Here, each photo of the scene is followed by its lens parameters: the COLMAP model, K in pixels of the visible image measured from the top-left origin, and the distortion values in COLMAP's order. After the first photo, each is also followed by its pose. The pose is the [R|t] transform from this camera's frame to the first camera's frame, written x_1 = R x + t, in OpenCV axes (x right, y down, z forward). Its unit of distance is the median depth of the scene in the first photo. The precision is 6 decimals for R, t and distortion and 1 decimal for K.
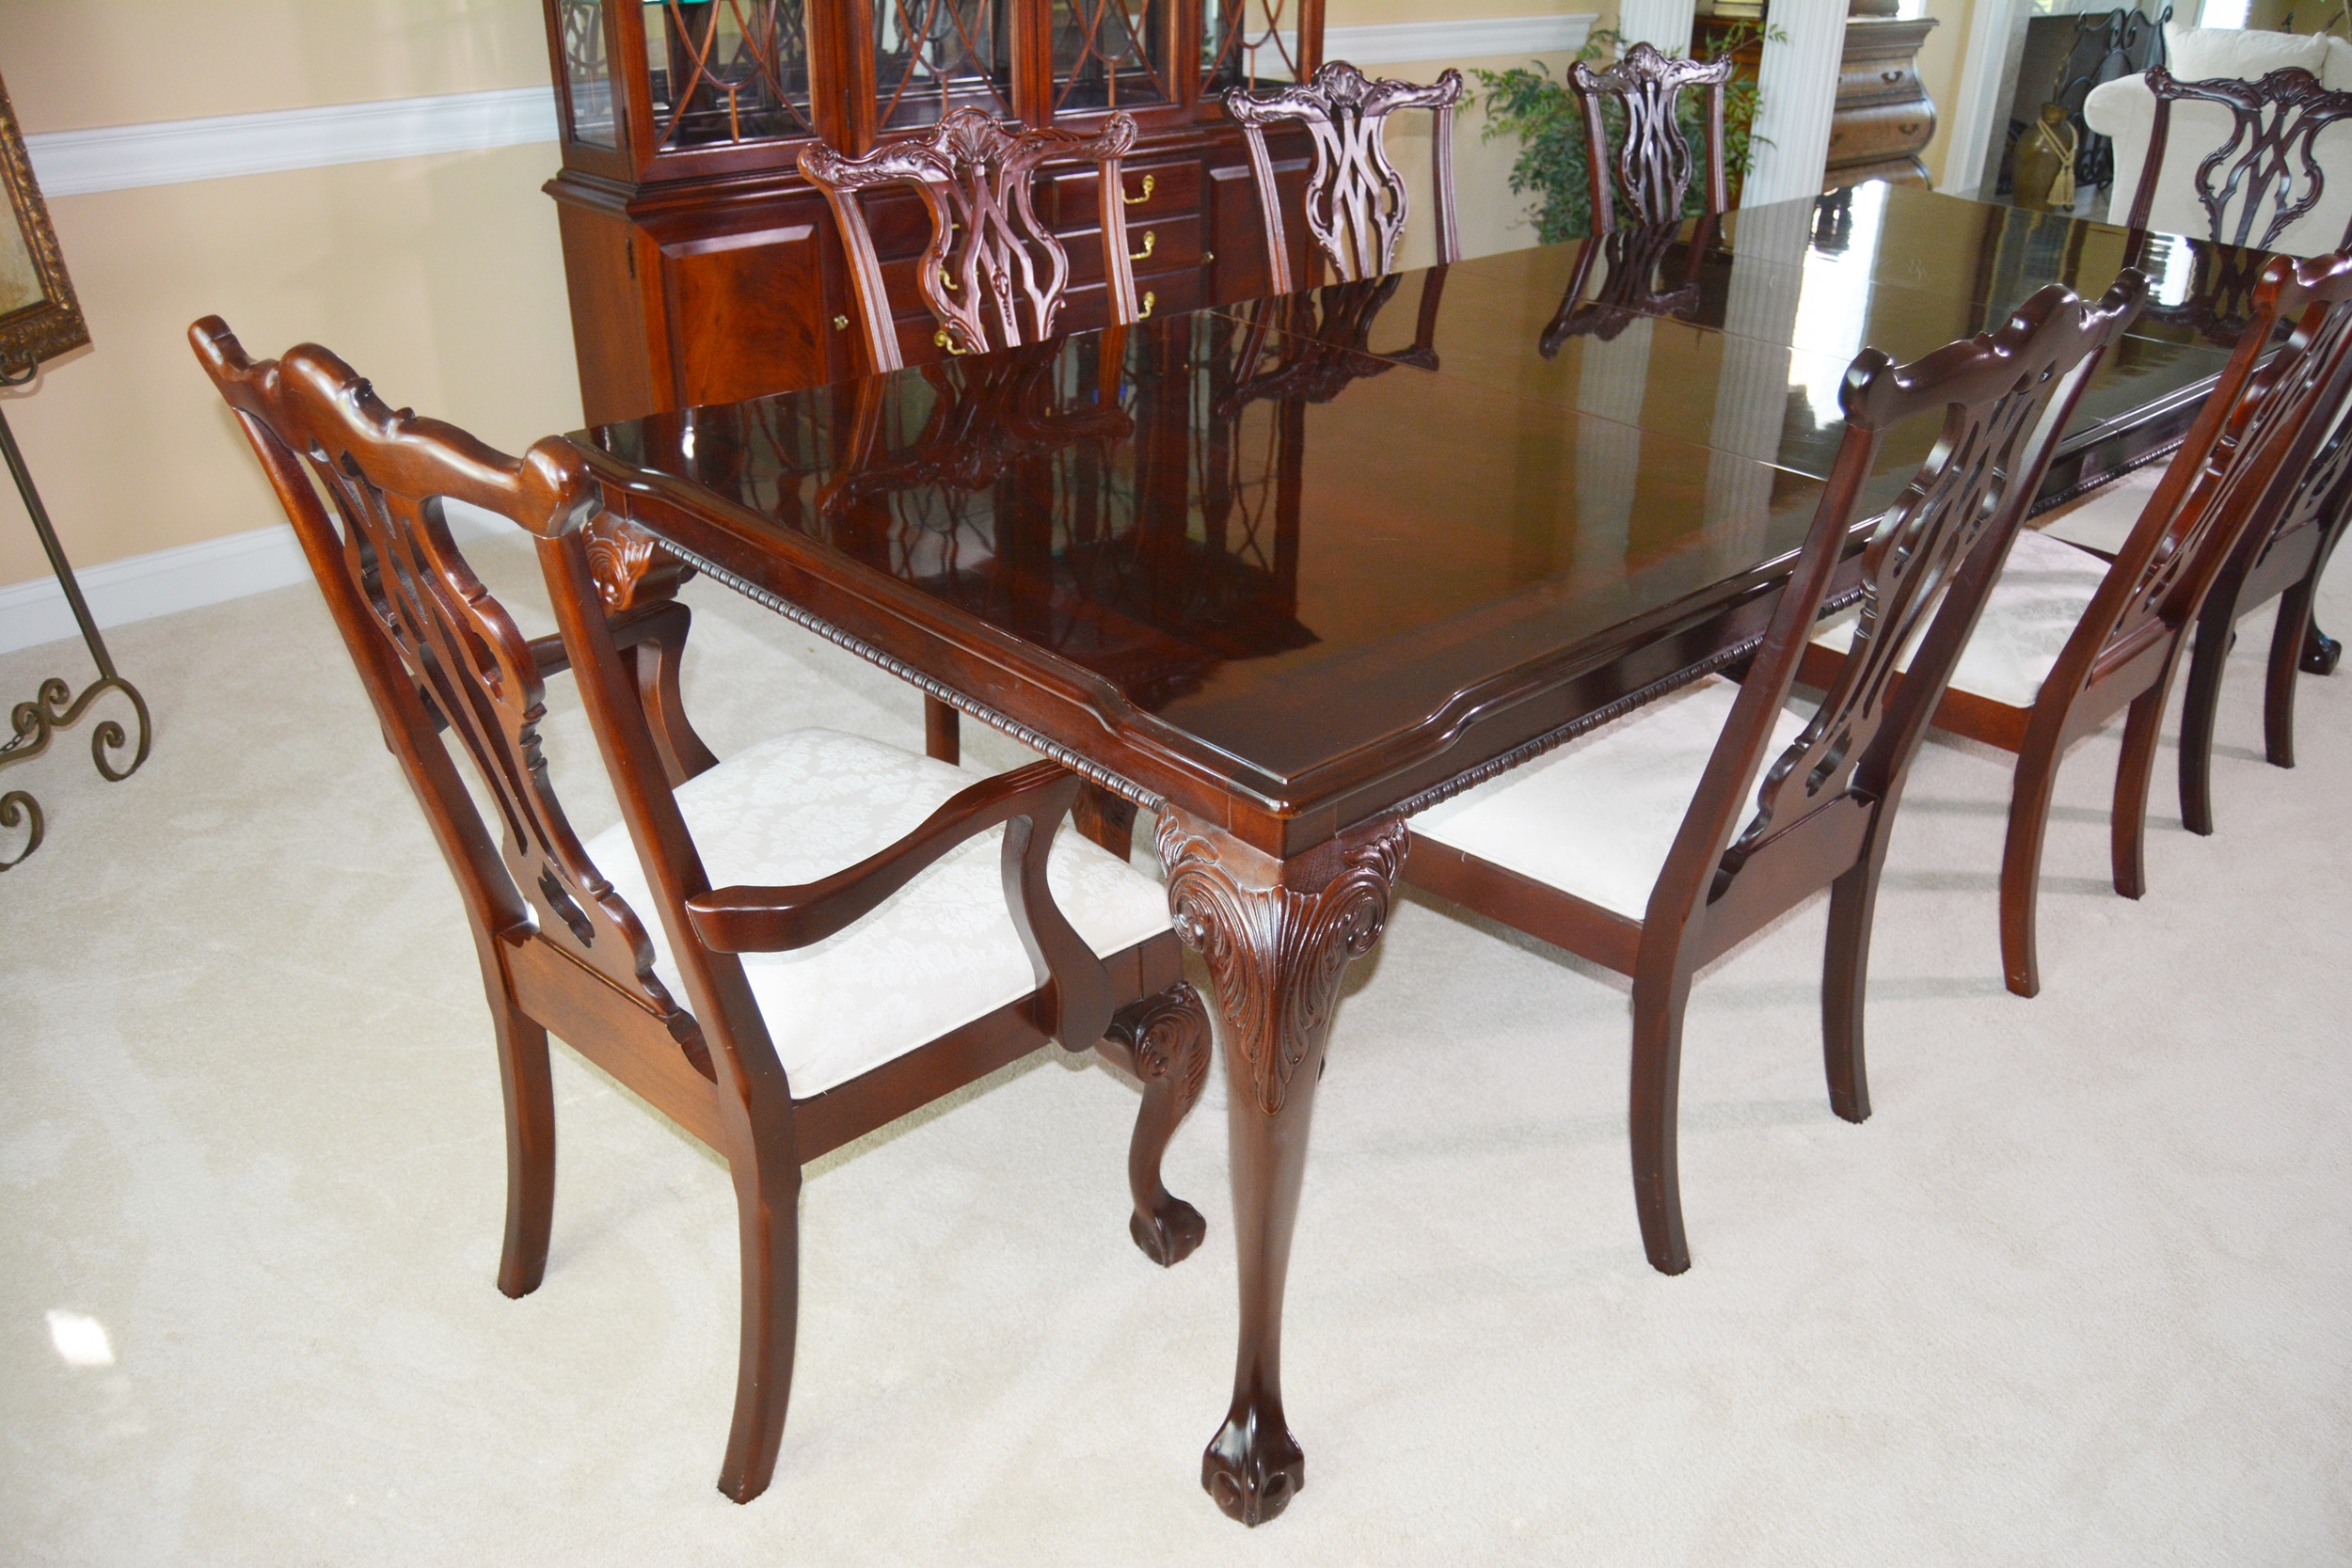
lens RADIAL K [[1835.0, 0, 1181.0], [0, 1835.0, 799.7], [0, 0, 1]] dist [-0.094335, 0.034938]
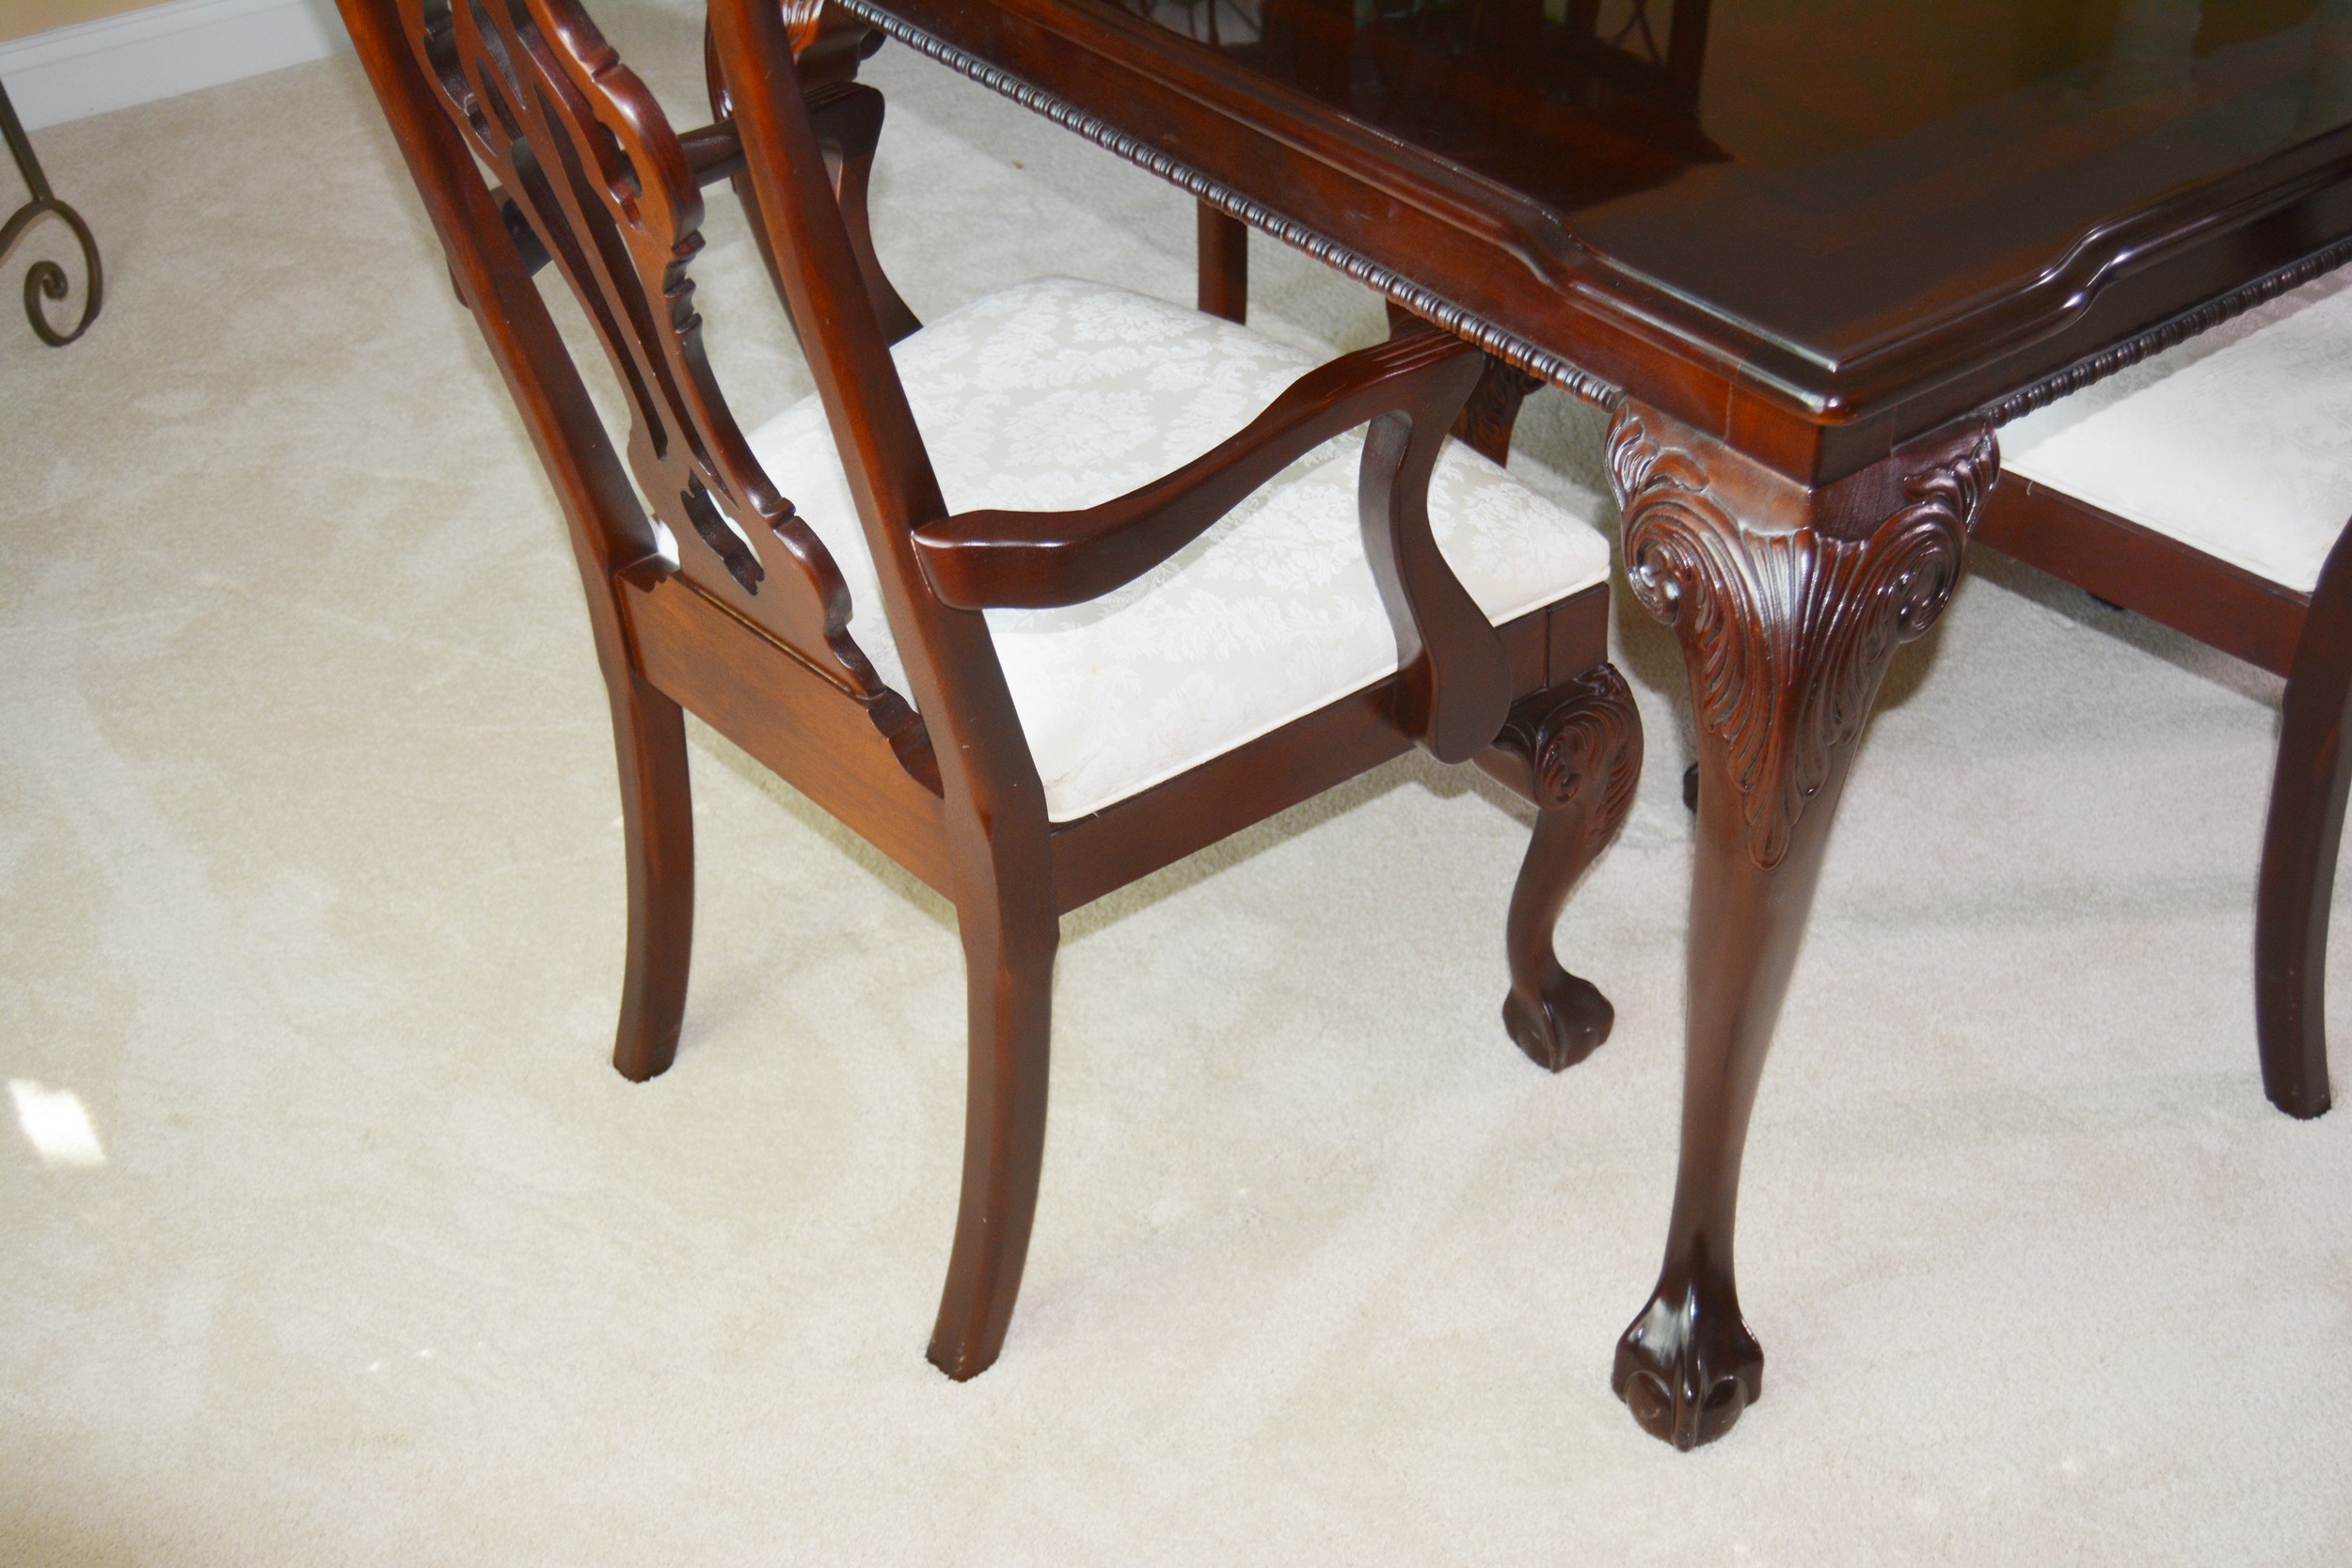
lens RADIAL K [[2537.8, 0, 1190.6], [0, 2537.8, 781.3], [0, 0, 1]] dist [-0.073078, 0.035593]
pose [[0.993594, 0.033152, -0.108032, -0.046056], [-0.016287, 0.988029, 0.153408, 0.001192], [0.111825, -0.150666, 0.982240, 0.054888]]
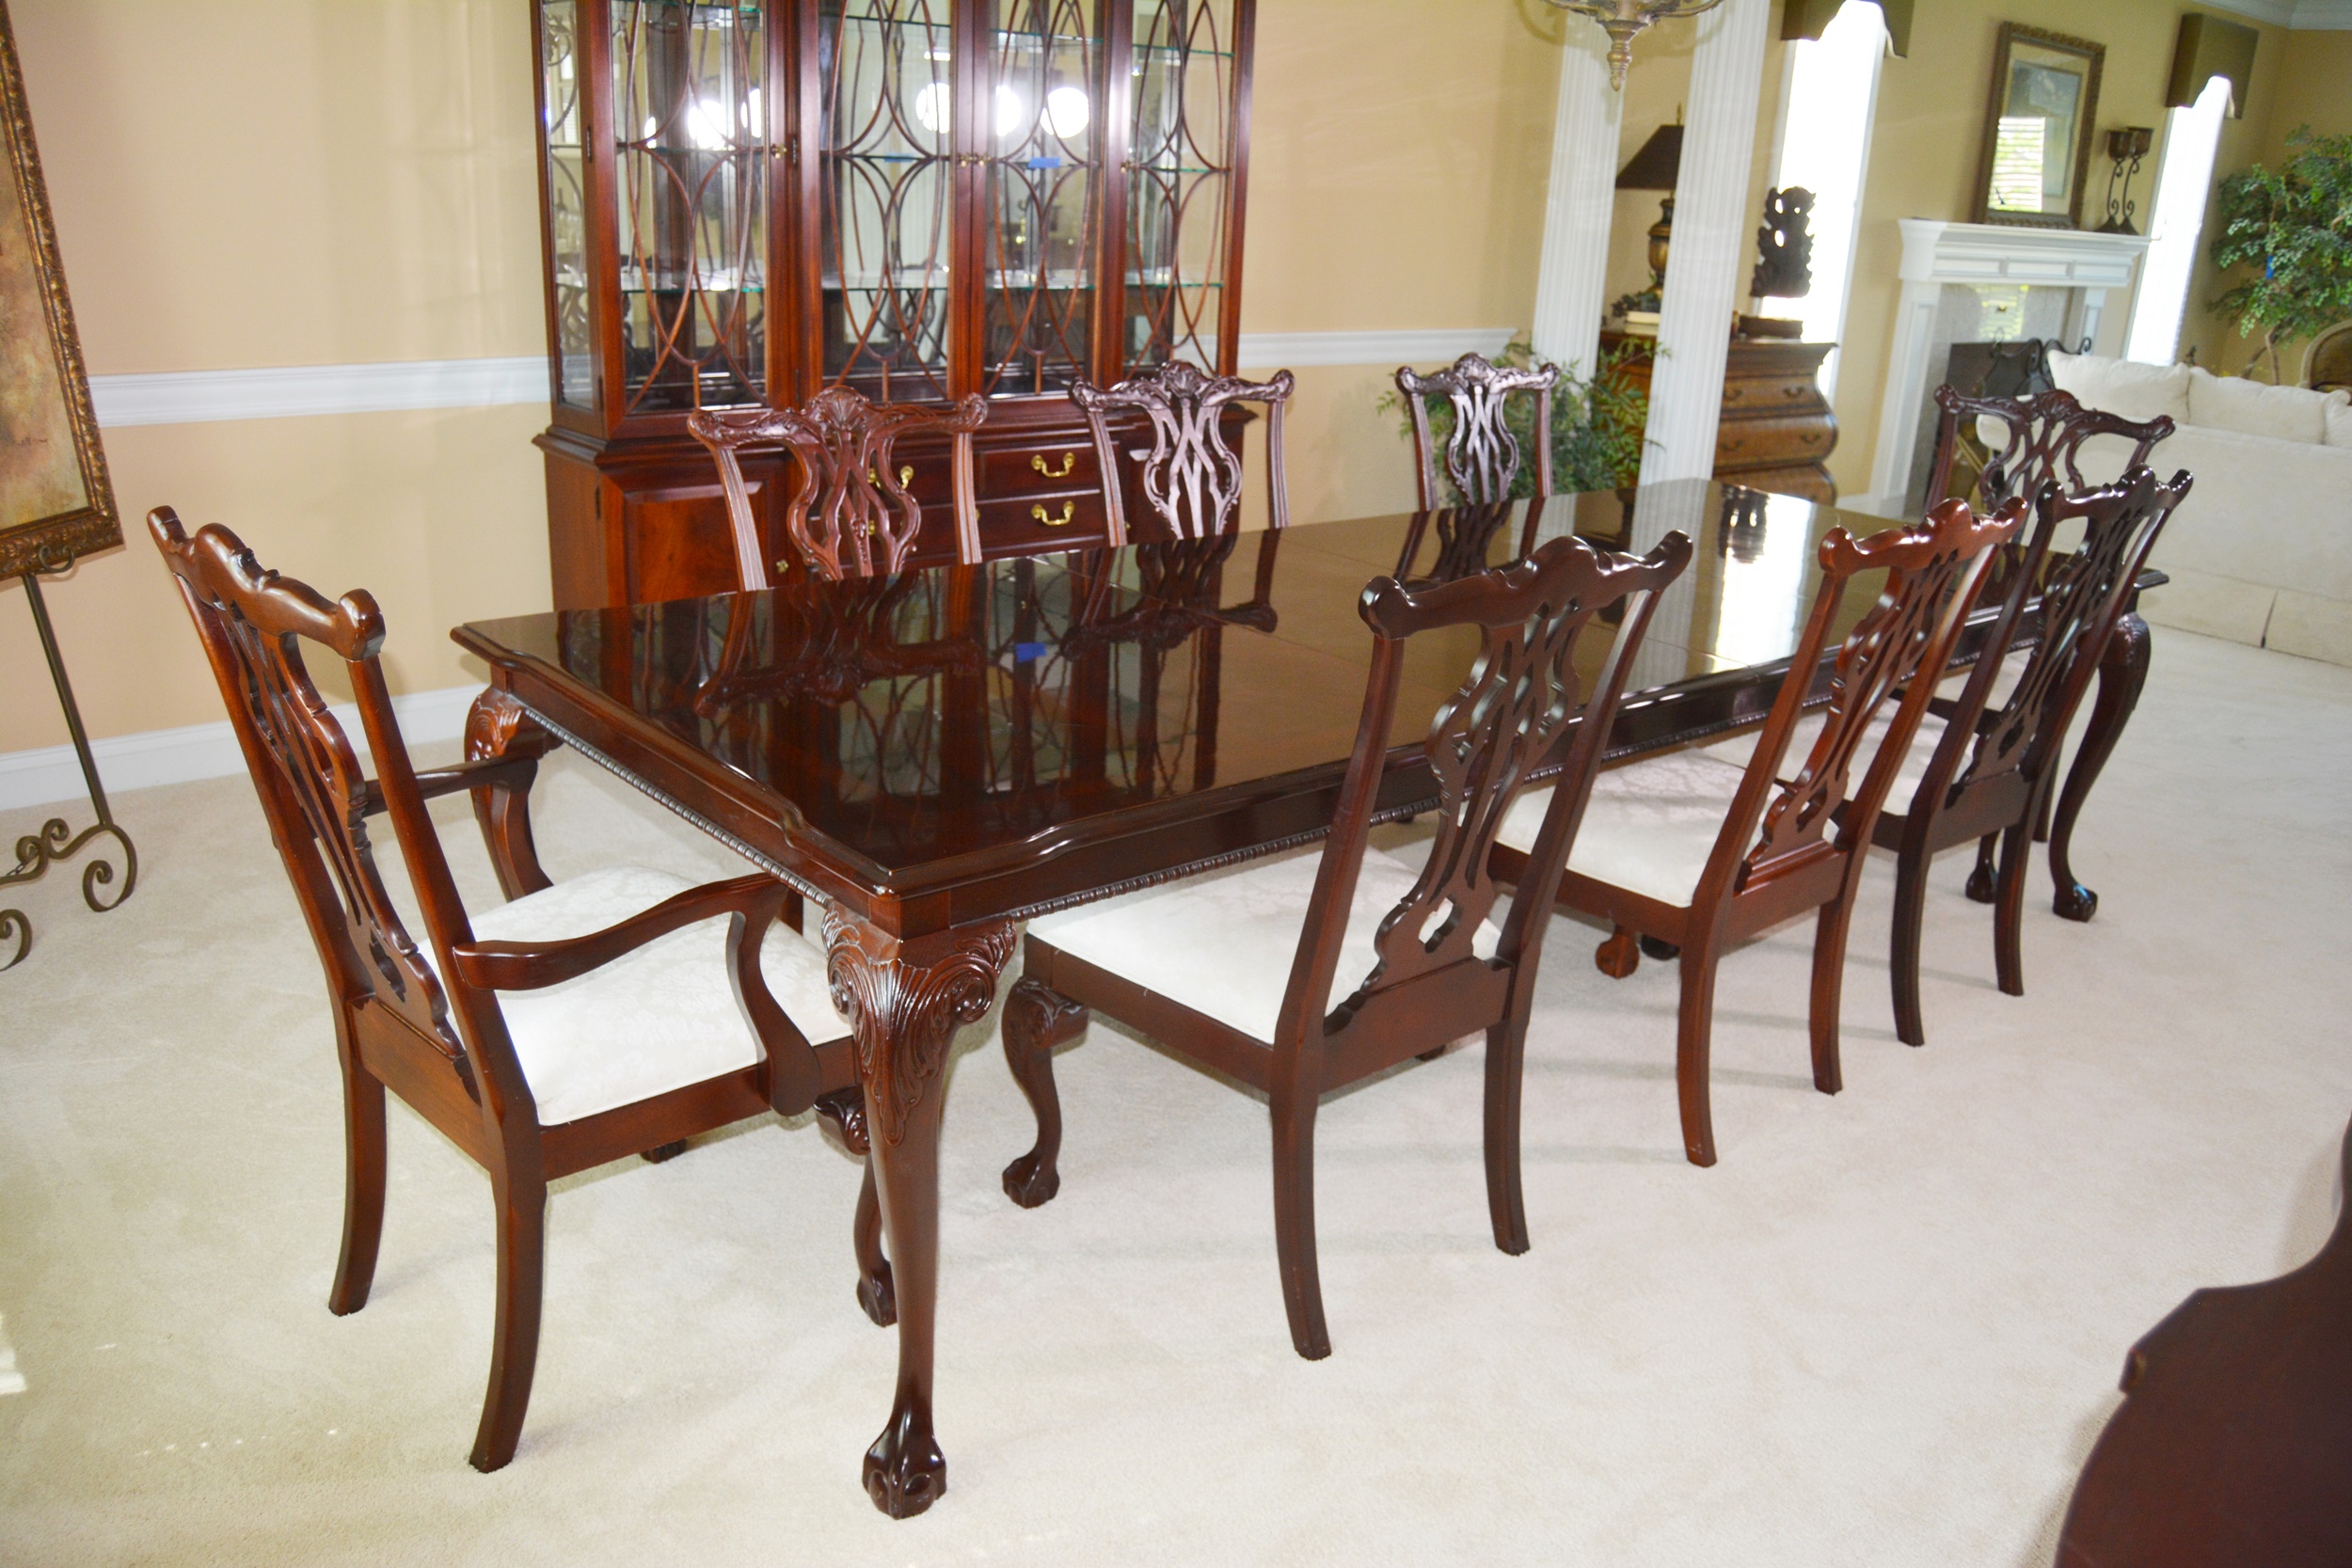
lens RADIAL K [[1835.0, 0, 1181.0], [0, 1835.0, 799.7], [0, 0, 1]] dist [-0.094335, 0.034938]
pose [[0.998617, 0.043999, -0.028782, 0.207570], [-0.047828, 0.987567, -0.149749, 0.086281], [0.021835, 0.150918, 0.988305, -0.219238]]
